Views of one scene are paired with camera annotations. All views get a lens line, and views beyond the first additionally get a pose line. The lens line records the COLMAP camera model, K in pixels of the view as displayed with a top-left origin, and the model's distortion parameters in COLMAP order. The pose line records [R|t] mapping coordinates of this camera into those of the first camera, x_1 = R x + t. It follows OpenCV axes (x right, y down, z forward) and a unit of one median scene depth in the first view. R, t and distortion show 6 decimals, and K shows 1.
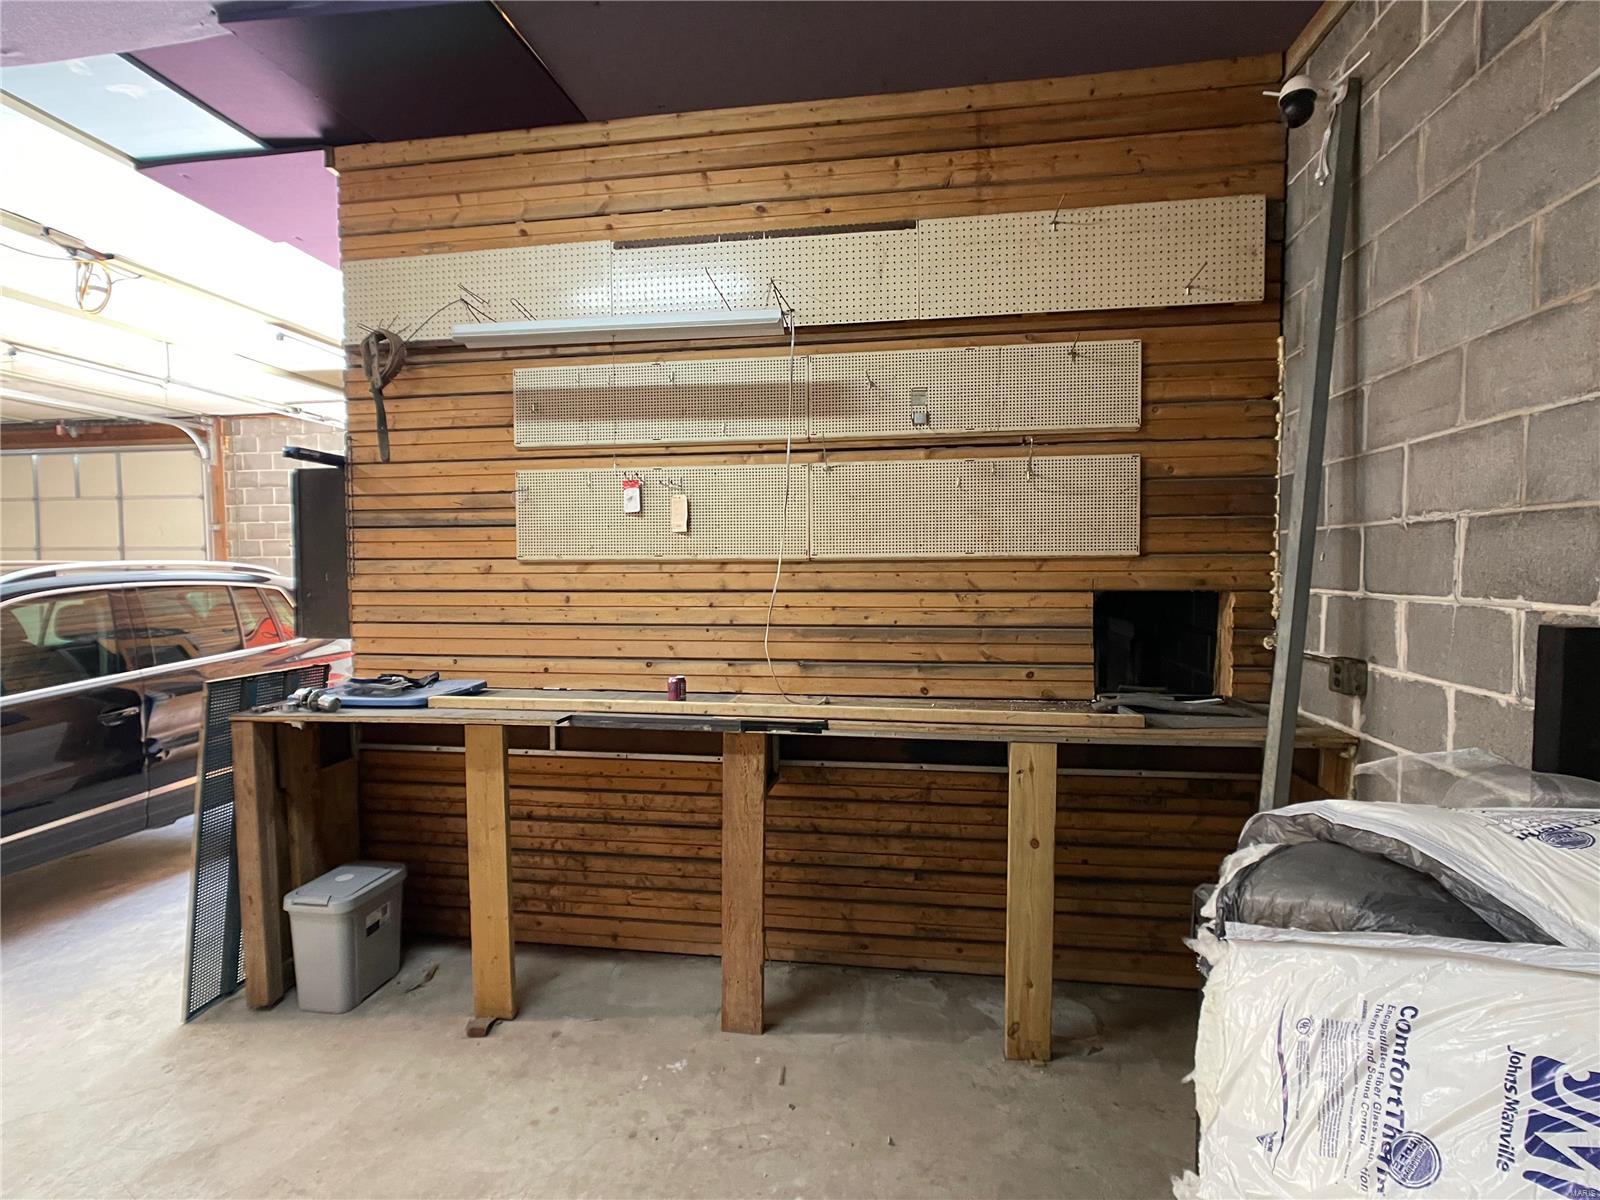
lens RADIAL K [[781.6, 0, 809.2], [0, 781.6, 599.9], [0, 0, 1]] dist [-0.021269, 0.011934]
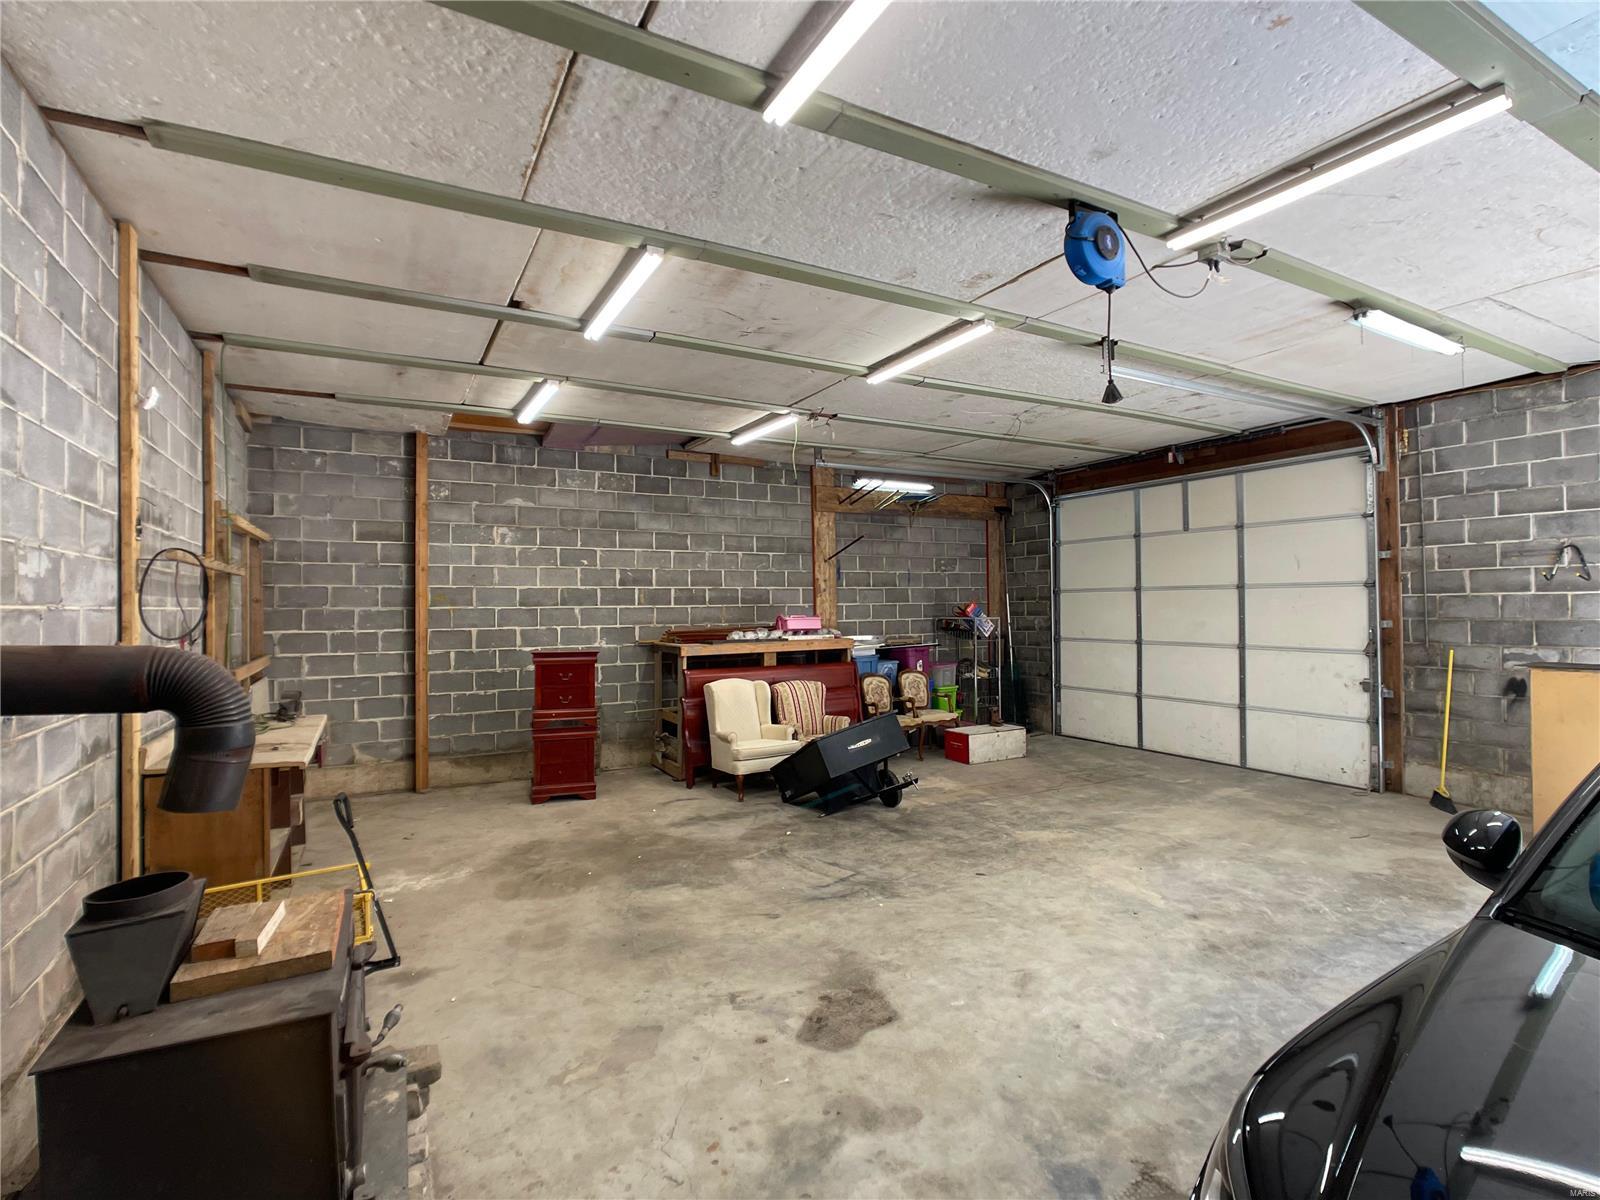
lens RADIAL K [[777.9, 0, 804.4], [0, 777.9, 593.7], [0, 0, 1]] dist [0.000289, 0.001286]
pose [[0.623640, -0.015575, -0.781557, -1.607368], [-0.026579, 0.998801, -0.041112, -0.033768], [0.781260, 0.046412, 0.622478, 0.323123]]
